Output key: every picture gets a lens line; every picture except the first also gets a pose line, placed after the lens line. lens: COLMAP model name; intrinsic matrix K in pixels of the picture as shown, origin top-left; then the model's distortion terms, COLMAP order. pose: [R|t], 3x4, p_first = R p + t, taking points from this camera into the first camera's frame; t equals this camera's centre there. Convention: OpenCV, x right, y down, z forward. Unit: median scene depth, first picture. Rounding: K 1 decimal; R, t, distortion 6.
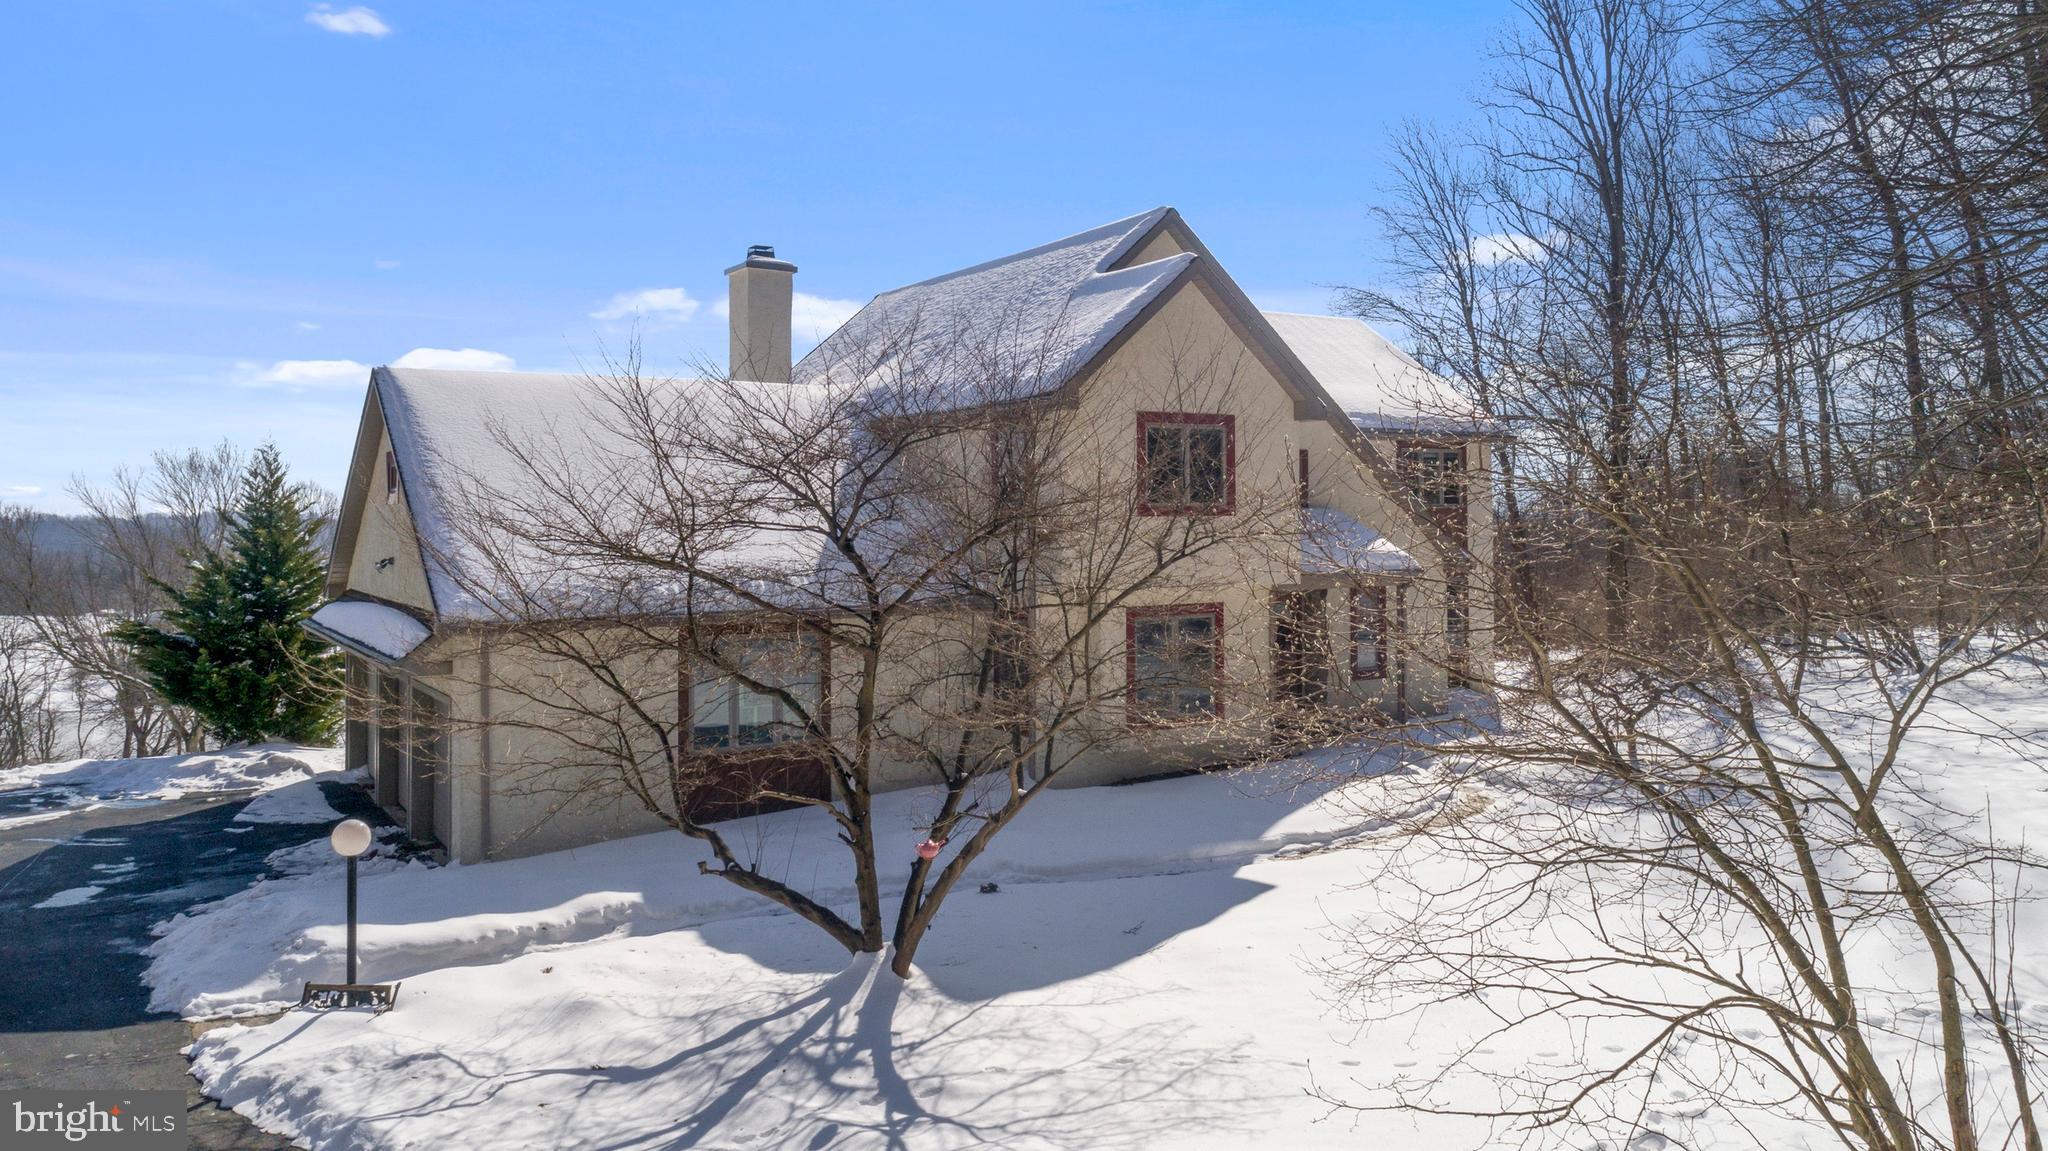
lens RADIAL K [[1477.8, 0, 1026.6], [0, 1477.8, 516.6], [0, 0, 1]] dist [-0.005543, -0.001538]
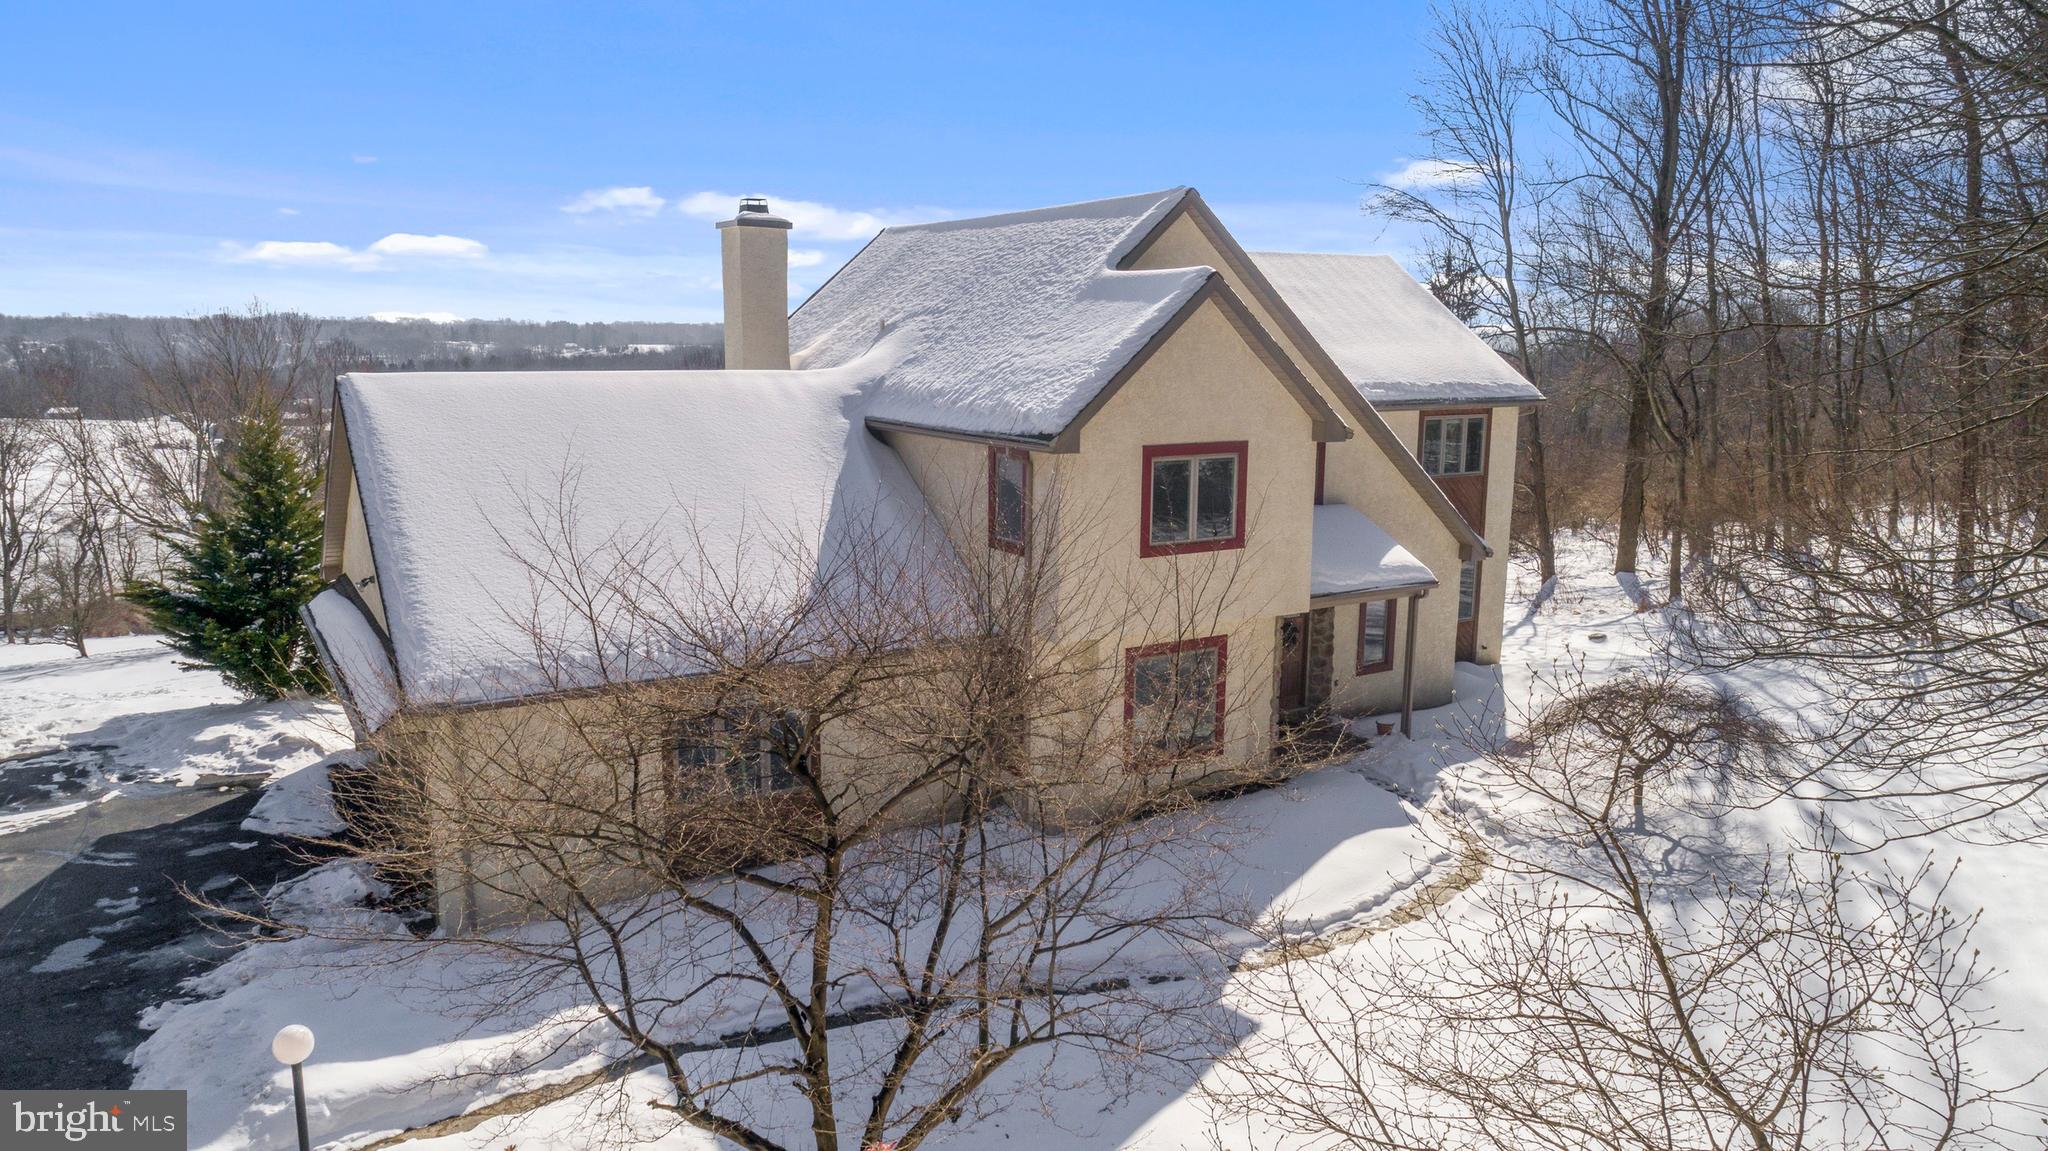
lens RADIAL K [[1372.2, 0, 1024.0], [0, 1372.2, 575.5], [0, 0, 1]] dist [-0.005689, -0.000343]
pose [[0.999572, 0.018199, -0.022915, 0.018892], [-0.012873, 0.976709, 0.214183, -0.160015], [0.026279, -0.213796, 0.976525, 0.119600]]
